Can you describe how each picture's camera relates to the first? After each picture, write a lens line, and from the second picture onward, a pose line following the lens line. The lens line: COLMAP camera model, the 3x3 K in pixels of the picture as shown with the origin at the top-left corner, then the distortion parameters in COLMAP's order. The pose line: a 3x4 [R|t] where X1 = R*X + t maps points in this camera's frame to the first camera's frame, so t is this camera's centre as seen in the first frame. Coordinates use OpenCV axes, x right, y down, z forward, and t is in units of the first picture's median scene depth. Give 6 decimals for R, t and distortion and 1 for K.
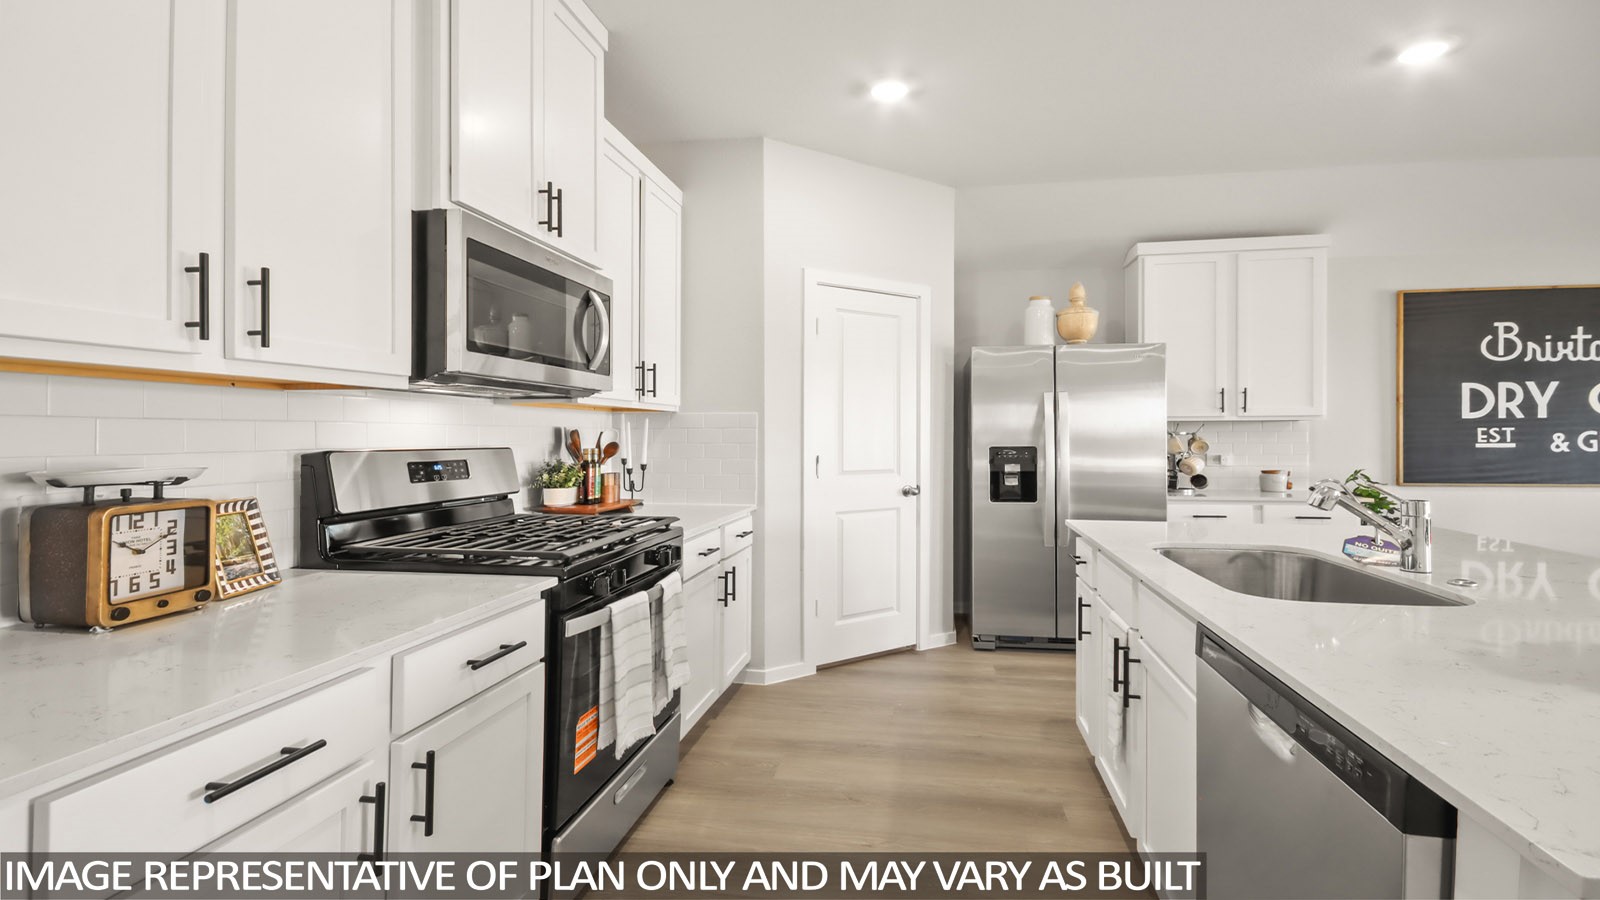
lens RADIAL K [[749.5, 0, 806.7], [0, 749.5, 440.4], [0, 0, 1]] dist [0.001083, -0.000838]
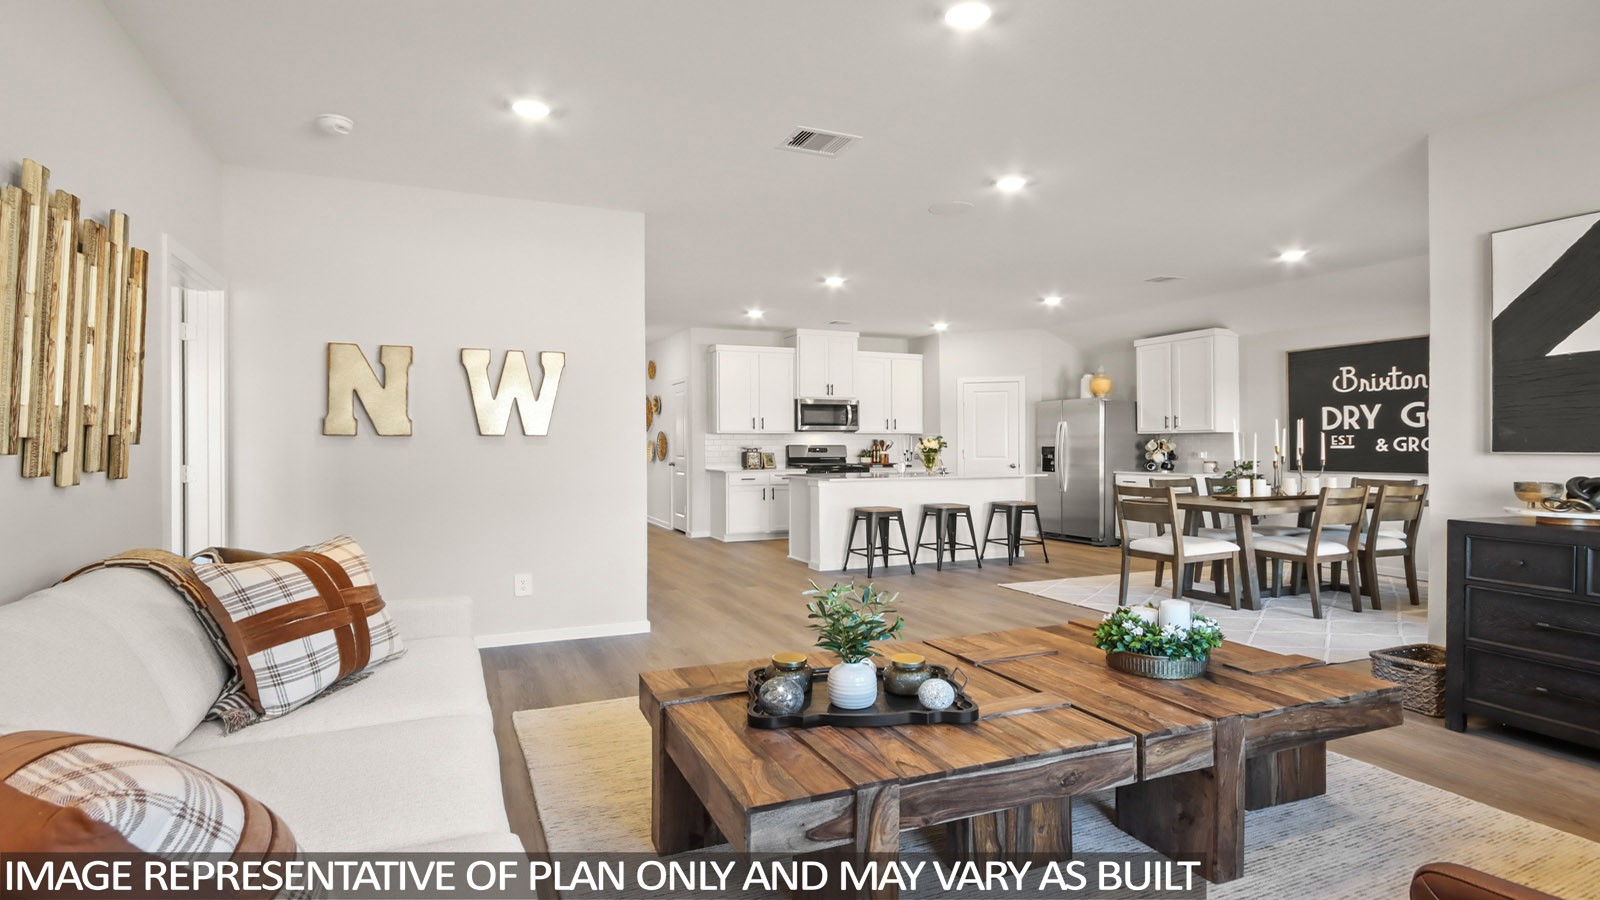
lens RADIAL K [[749.5, 0, 796.2], [0, 749.5, 443.5], [0, 0, 1]] dist [0.001083, -0.000838]
pose [[0.563794, -0.002385, -0.825912, 1.569719], [-0.004888, 0.999969, -0.006224, 0.014594], [0.825901, 0.007546, 0.563765, -0.801374]]
